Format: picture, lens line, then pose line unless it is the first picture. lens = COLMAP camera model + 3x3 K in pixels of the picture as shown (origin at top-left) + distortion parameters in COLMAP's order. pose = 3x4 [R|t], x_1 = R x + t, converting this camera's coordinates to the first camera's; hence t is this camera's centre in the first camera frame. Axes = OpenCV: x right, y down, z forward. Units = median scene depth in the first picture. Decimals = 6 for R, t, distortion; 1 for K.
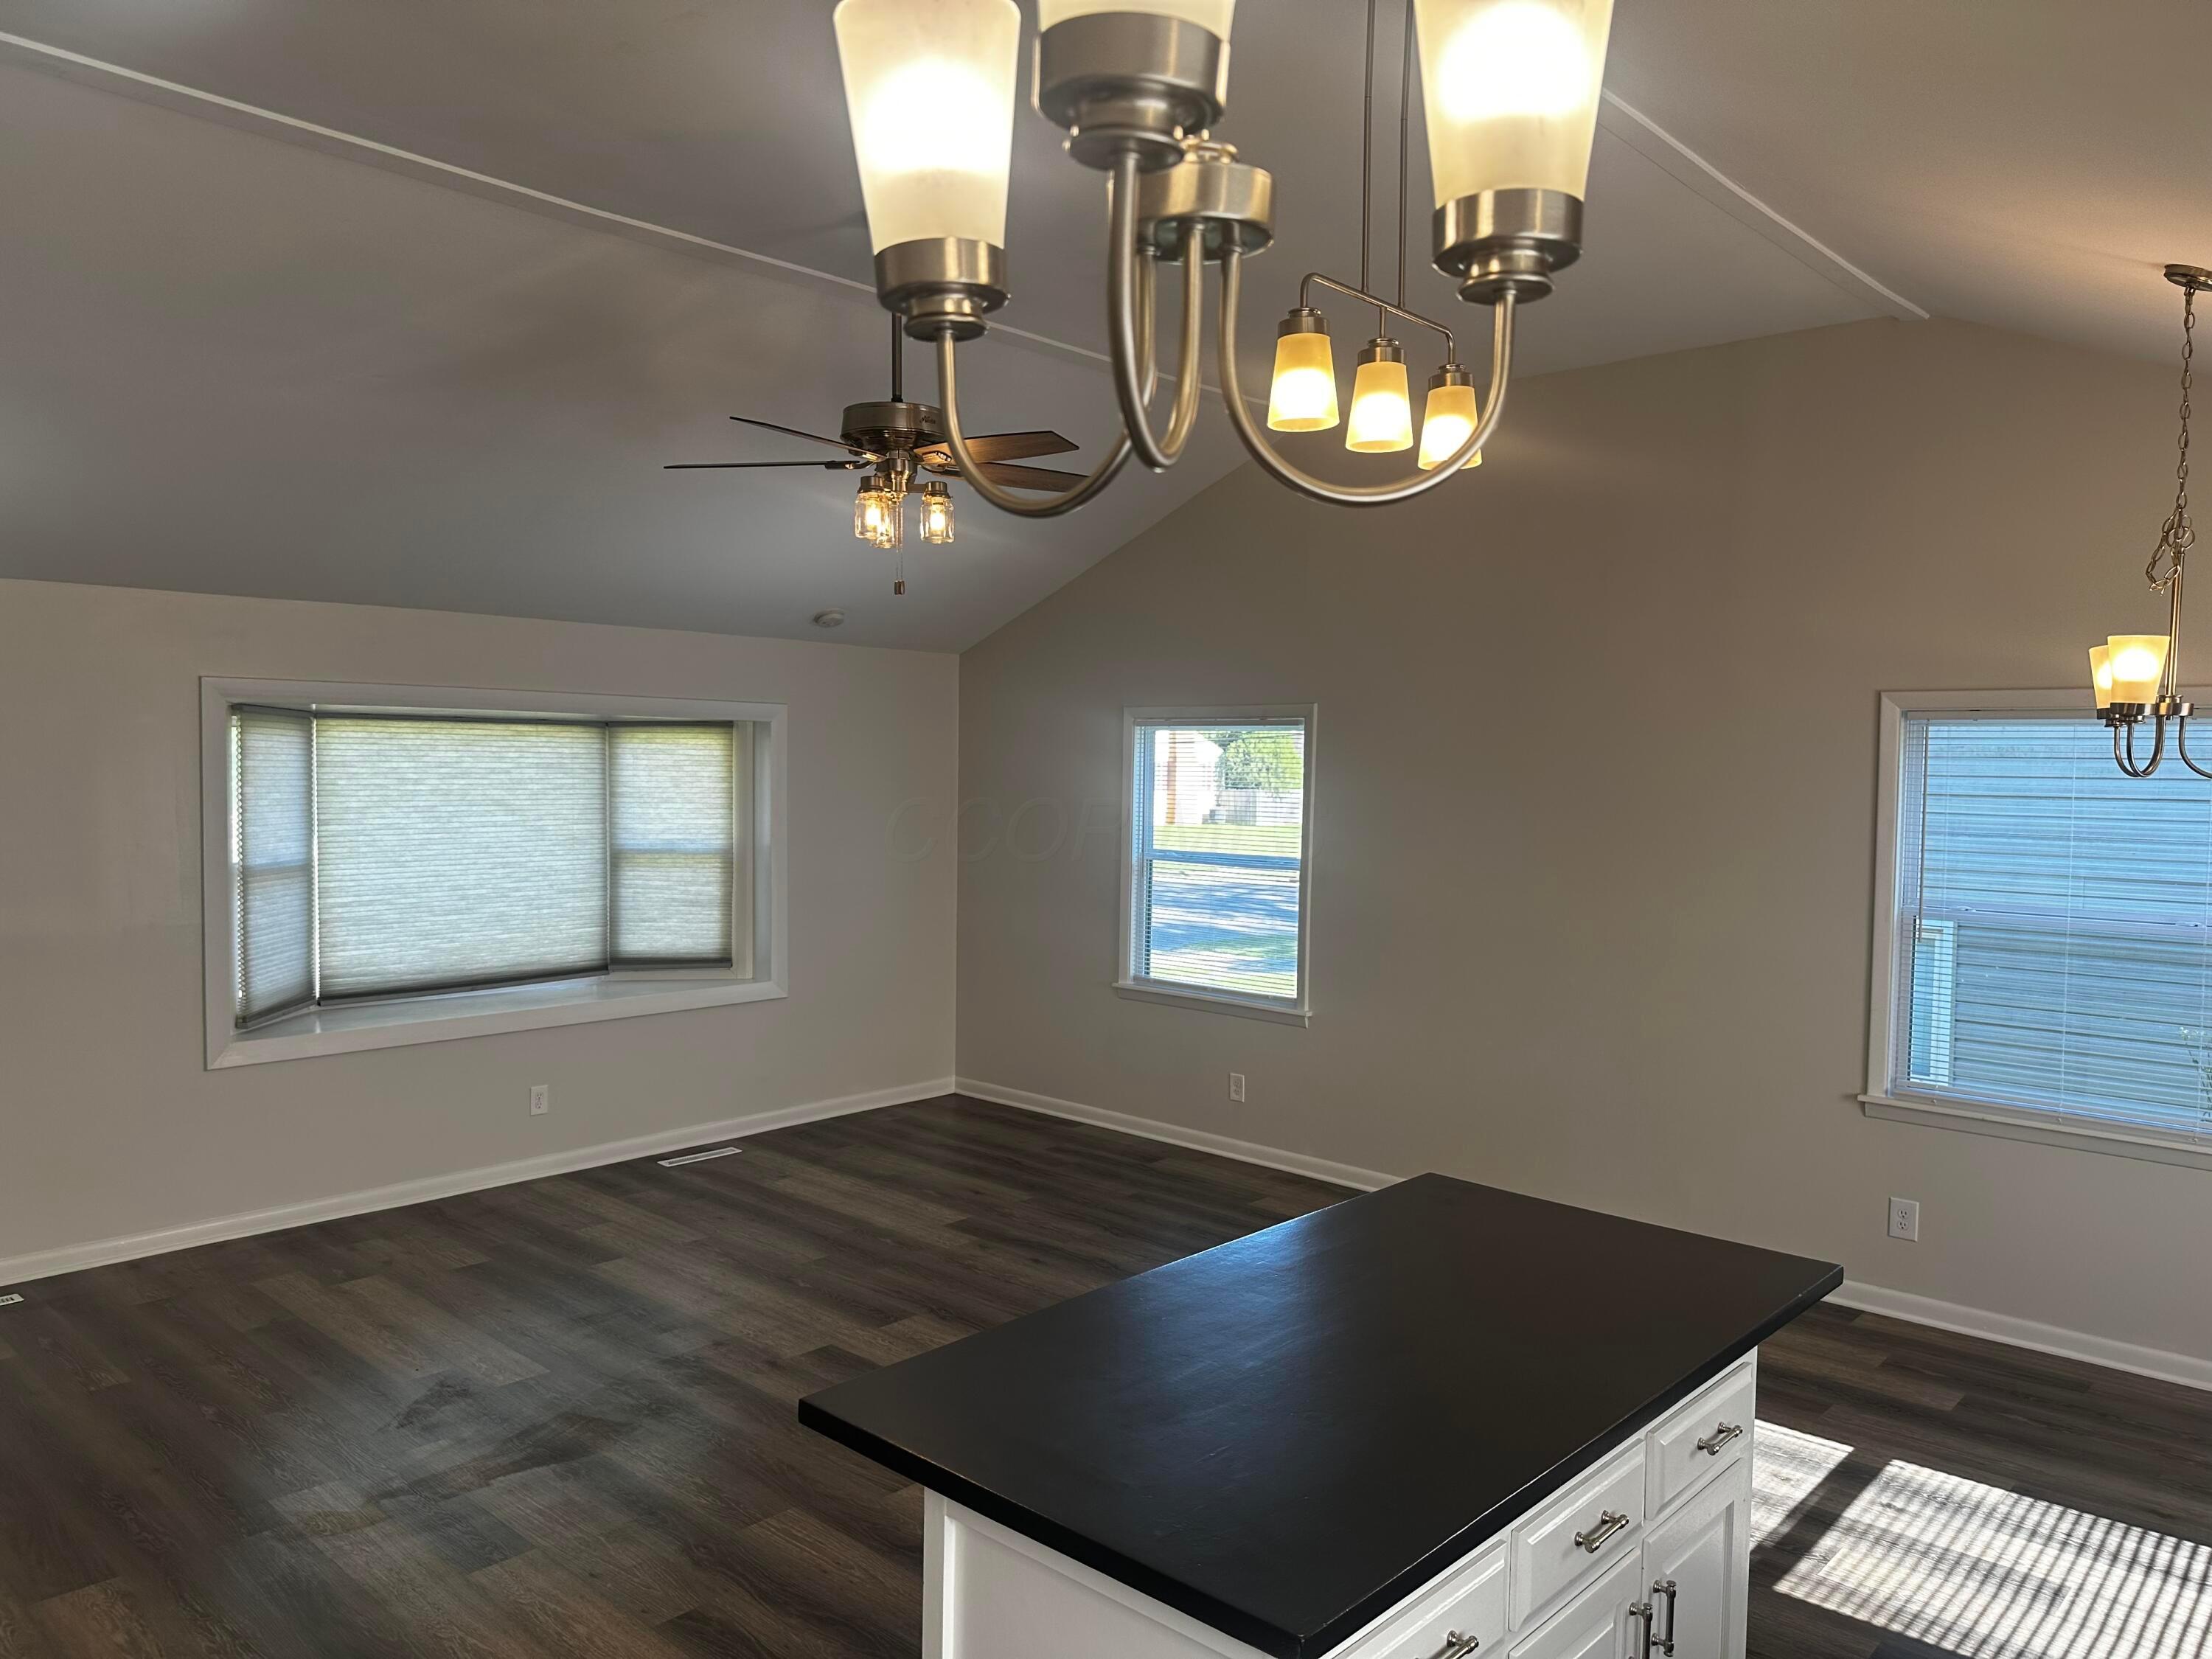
lens RADIAL K [[1548.9, 0, 1106.0], [0, 1548.9, 829.5], [0, 0, 1]] dist [0.005915, 0.002274]
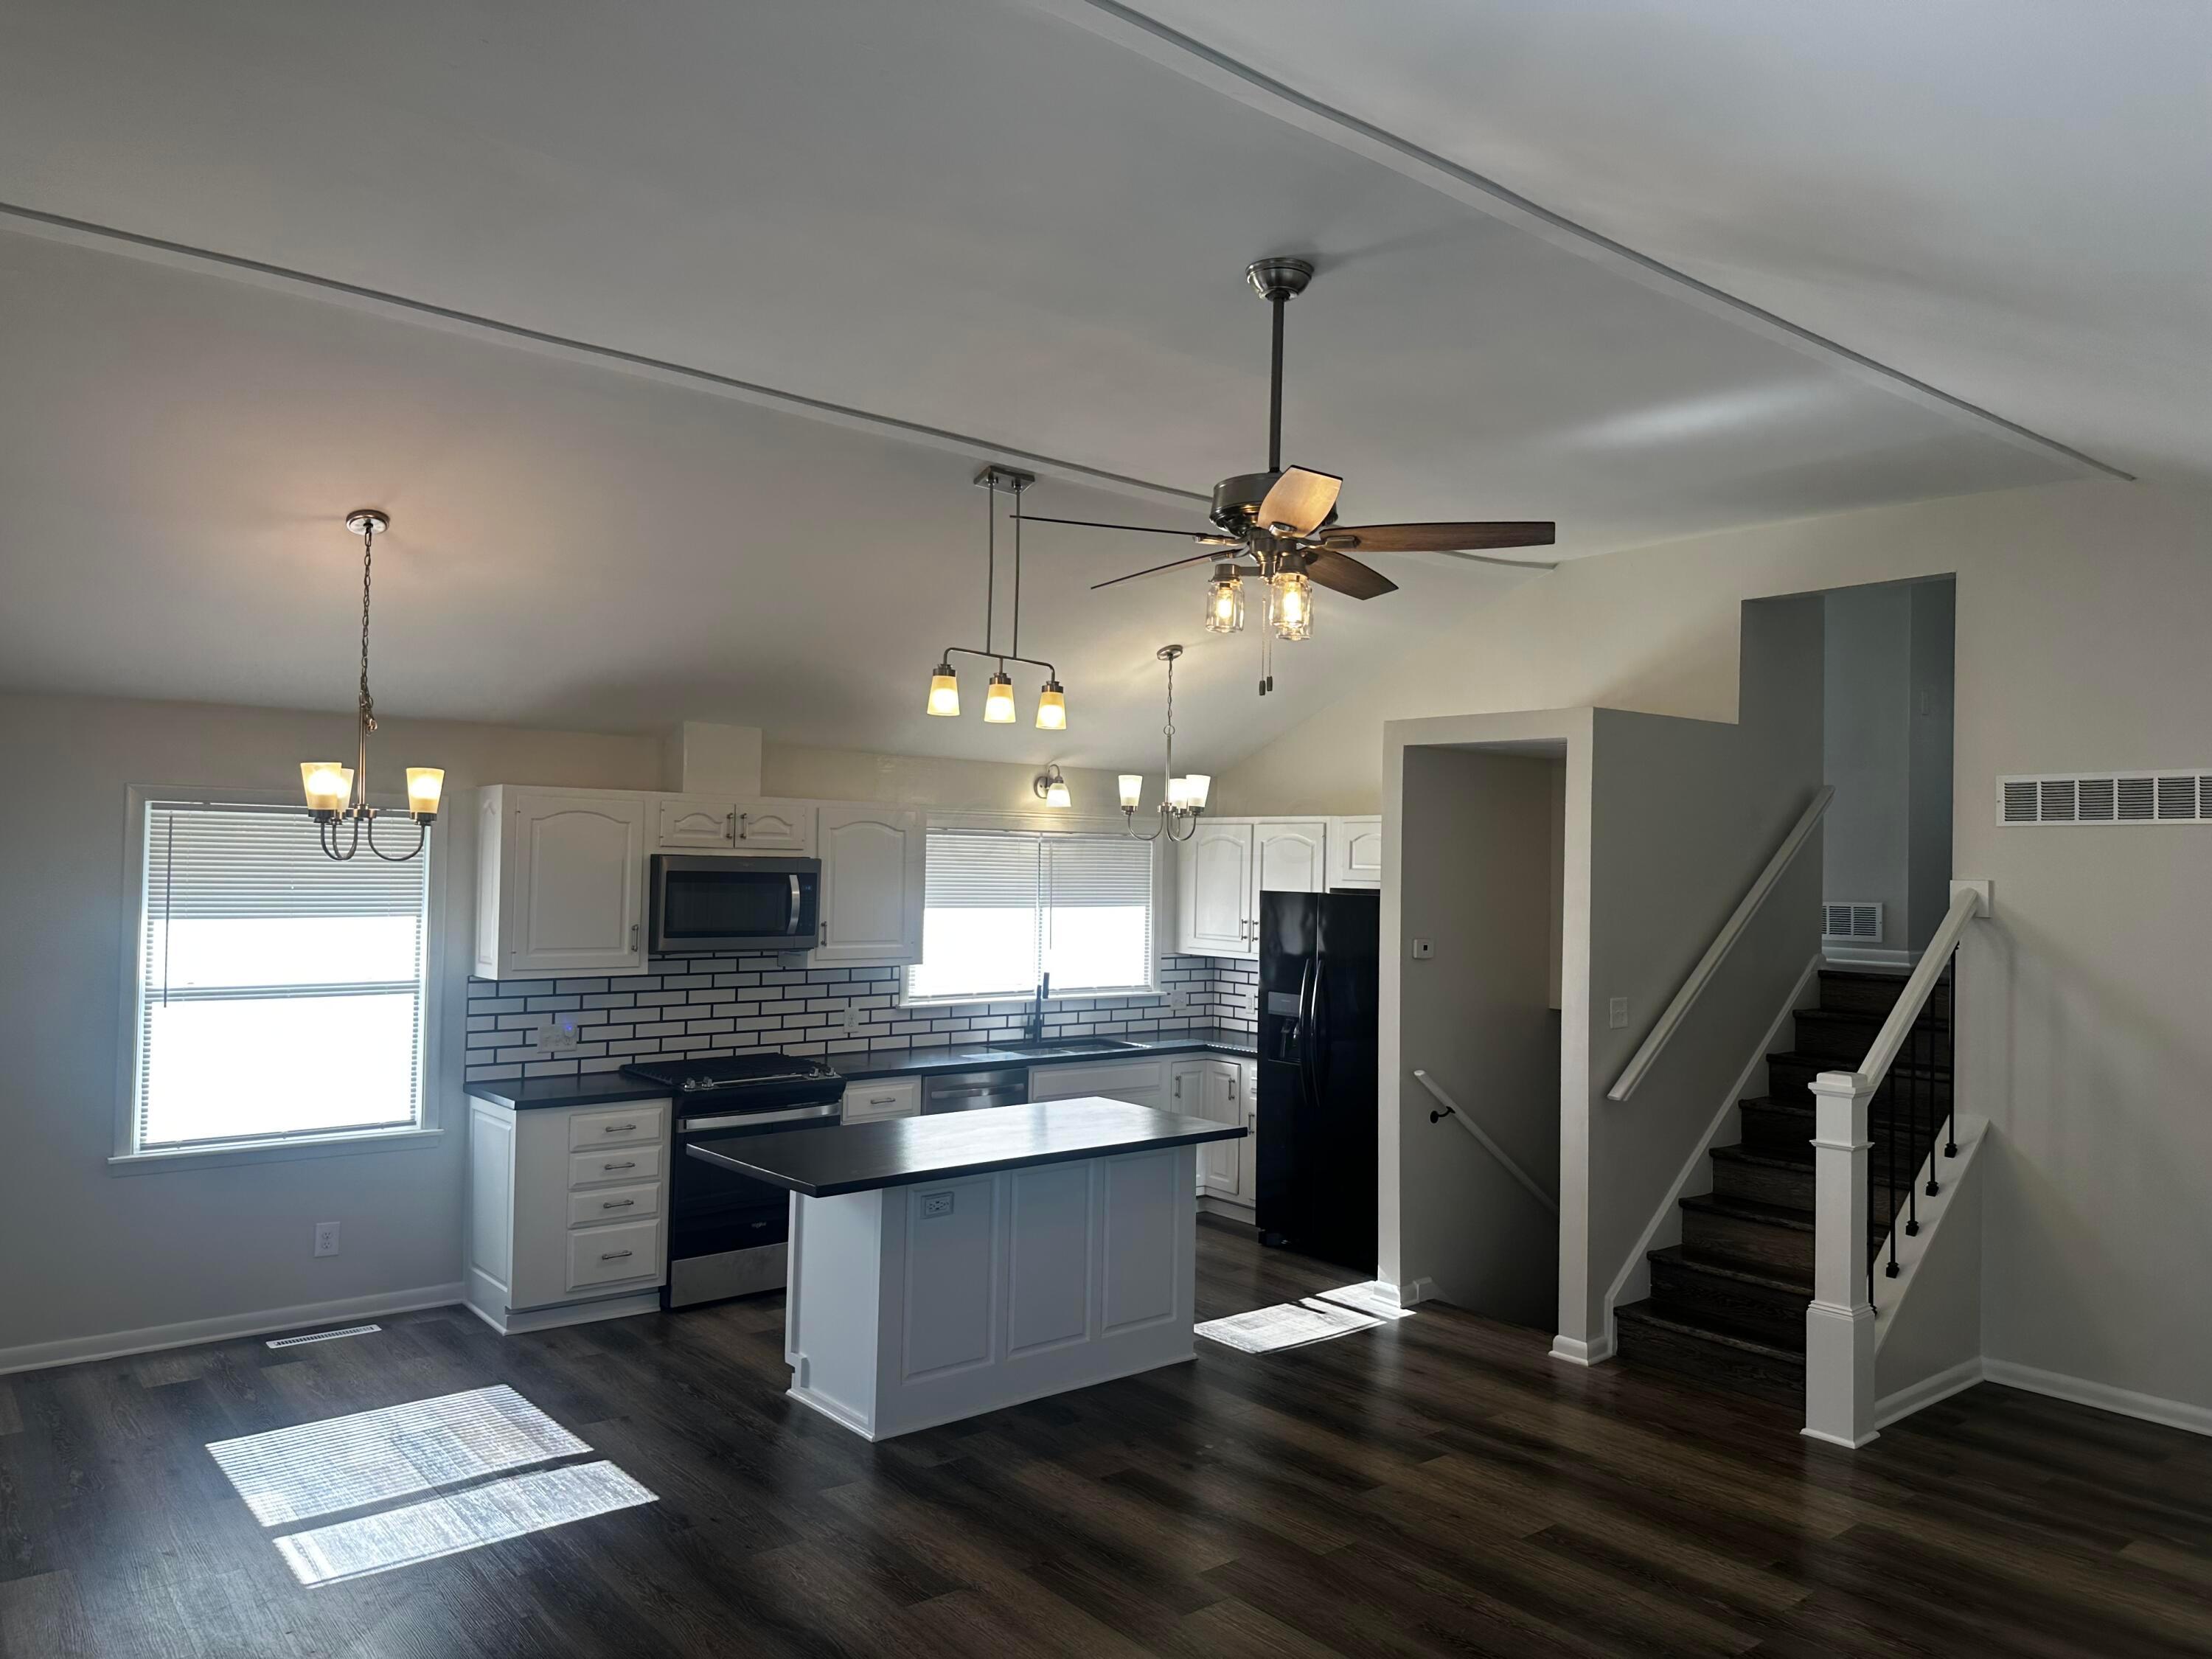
lens RADIAL K [[1551.8, 0, 1194.8], [0, 1551.8, 821.7], [0, 0, 1]] dist [0.250008, -0.323121]
pose [[-0.994140, -0.035207, 0.102206, -0.207327], [-0.034162, 0.999345, 0.011956, -0.098332], [-0.102560, 0.008394, -0.994691, 2.042127]]
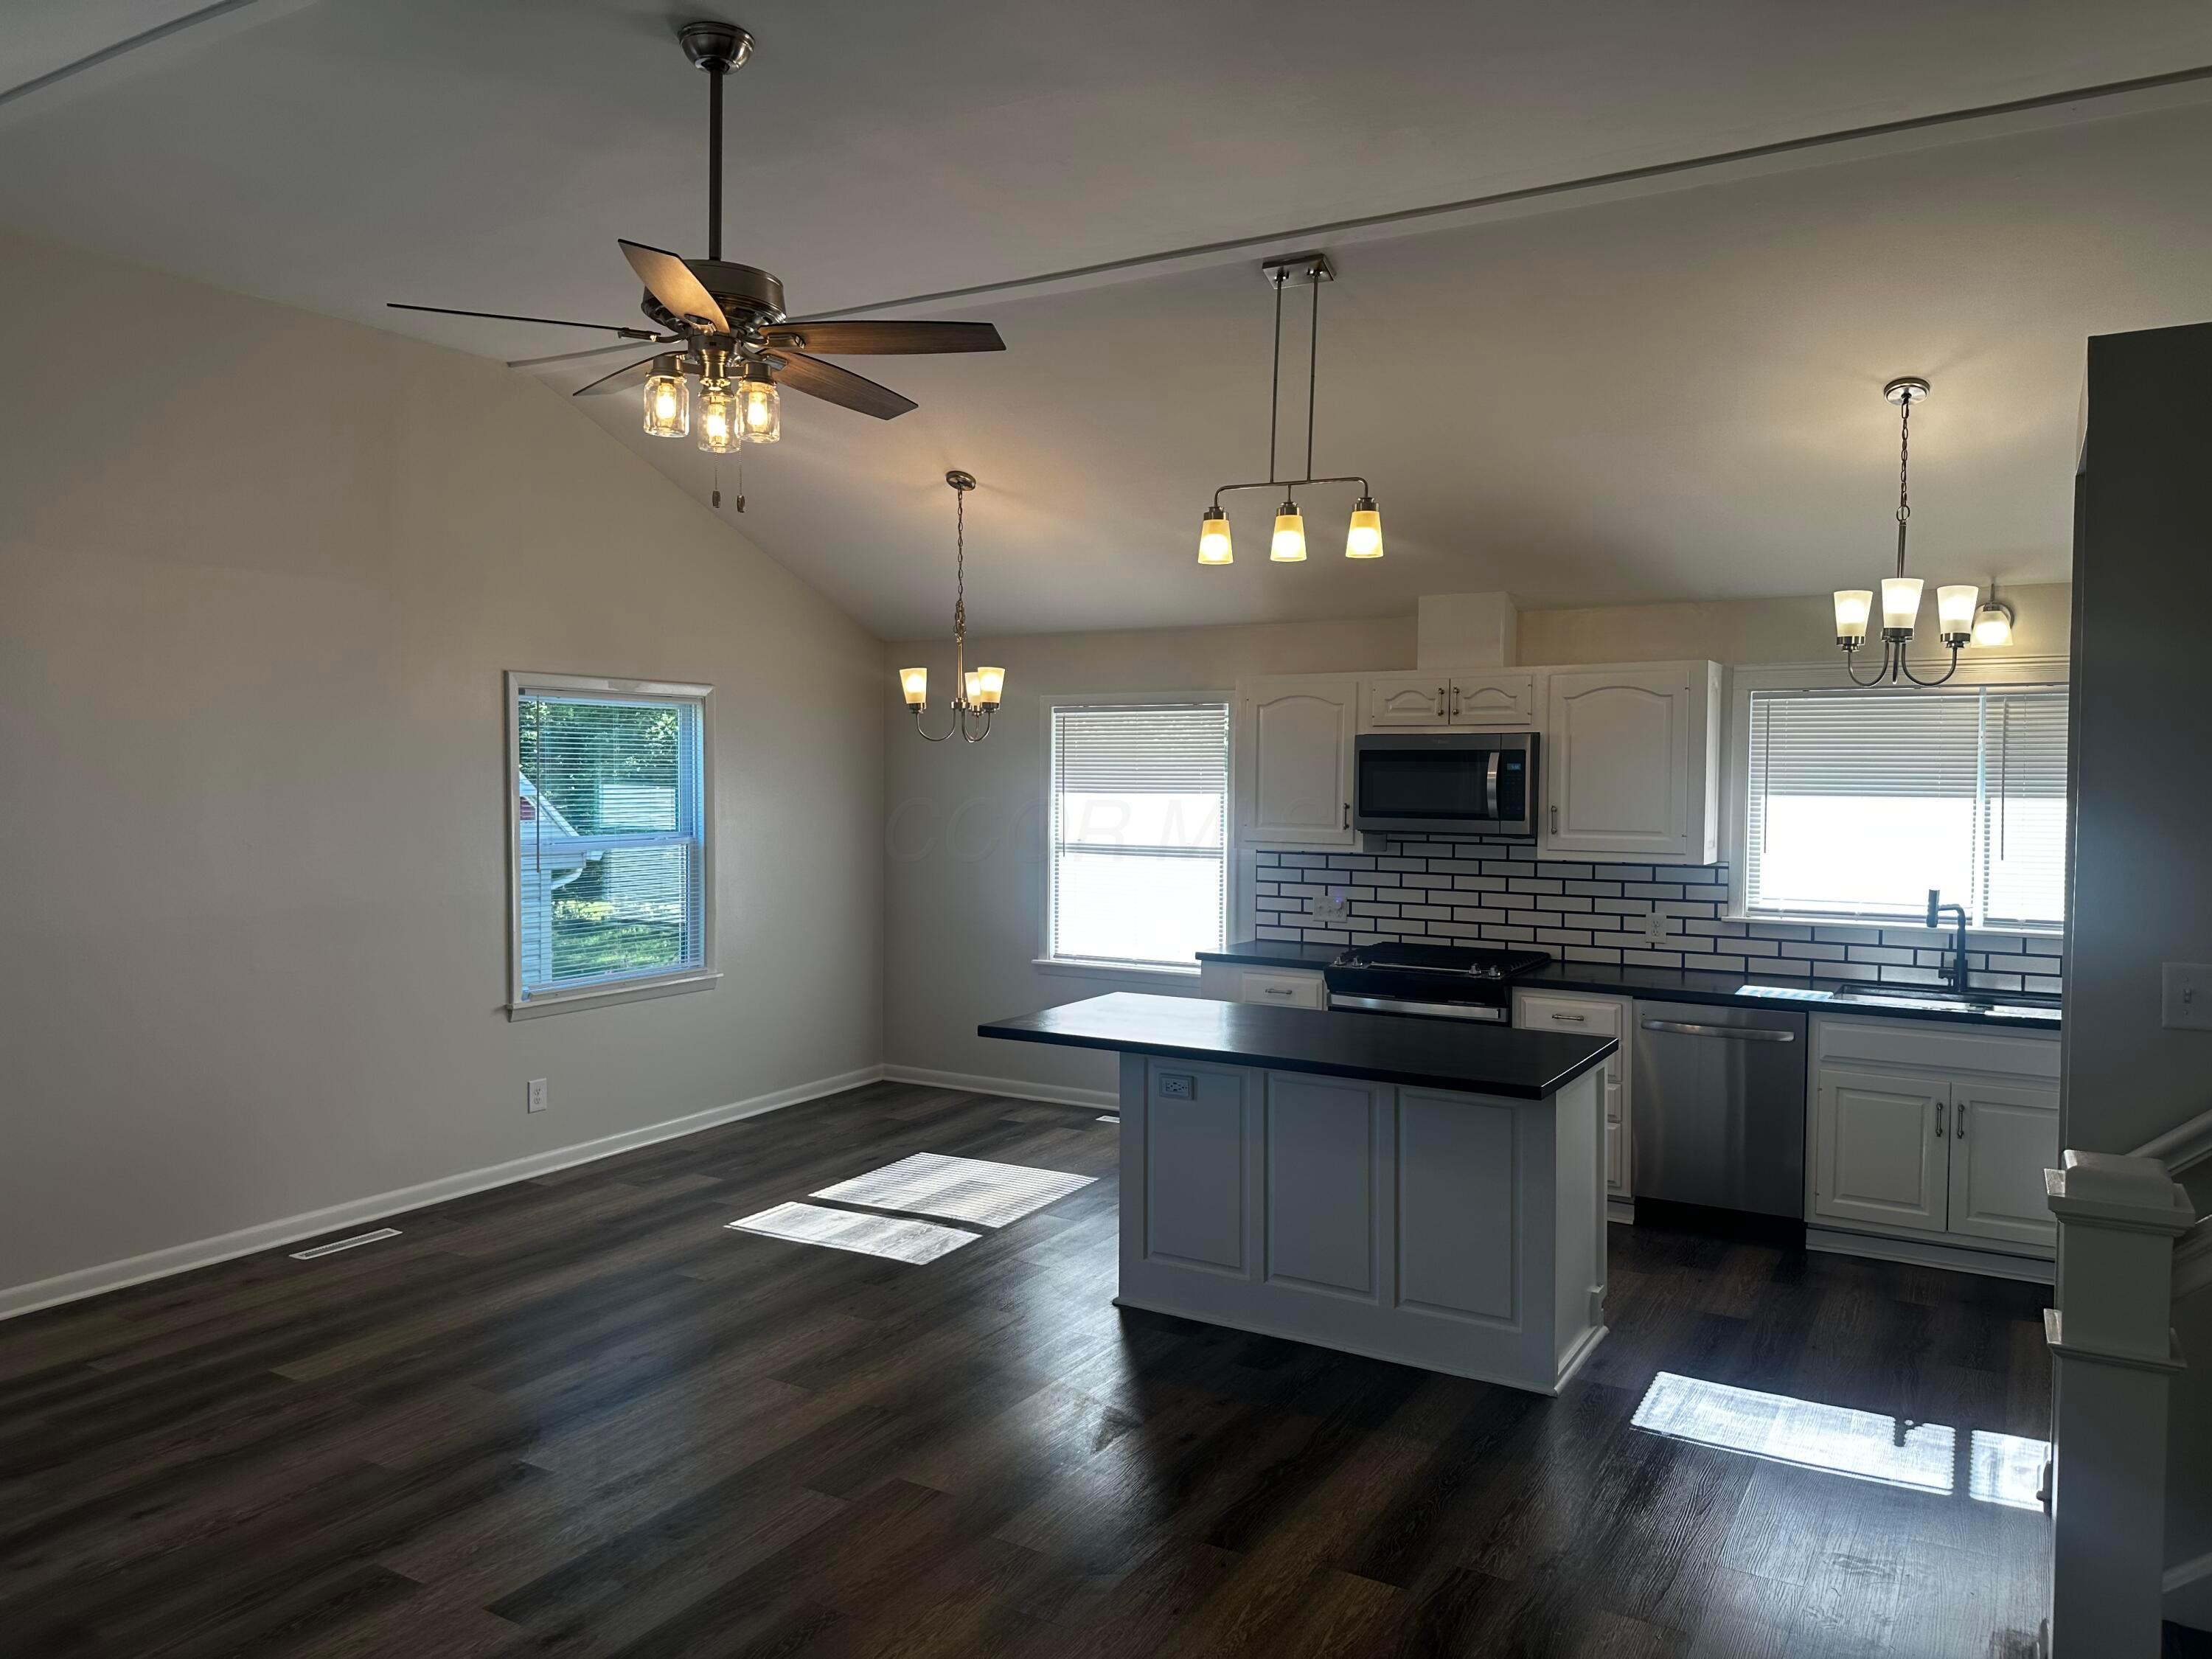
lens RADIAL K [[1602.0, 0, 1106.0], [0, 1602.0, 829.5], [0, 0, 1]] dist [0.005007, 0.000418]
pose [[-0.221828, -0.059263, 0.973283, -1.072811], [0.031469, 0.997196, 0.067892, -0.046755], [-0.974578, 0.045689, -0.219341, 1.061758]]
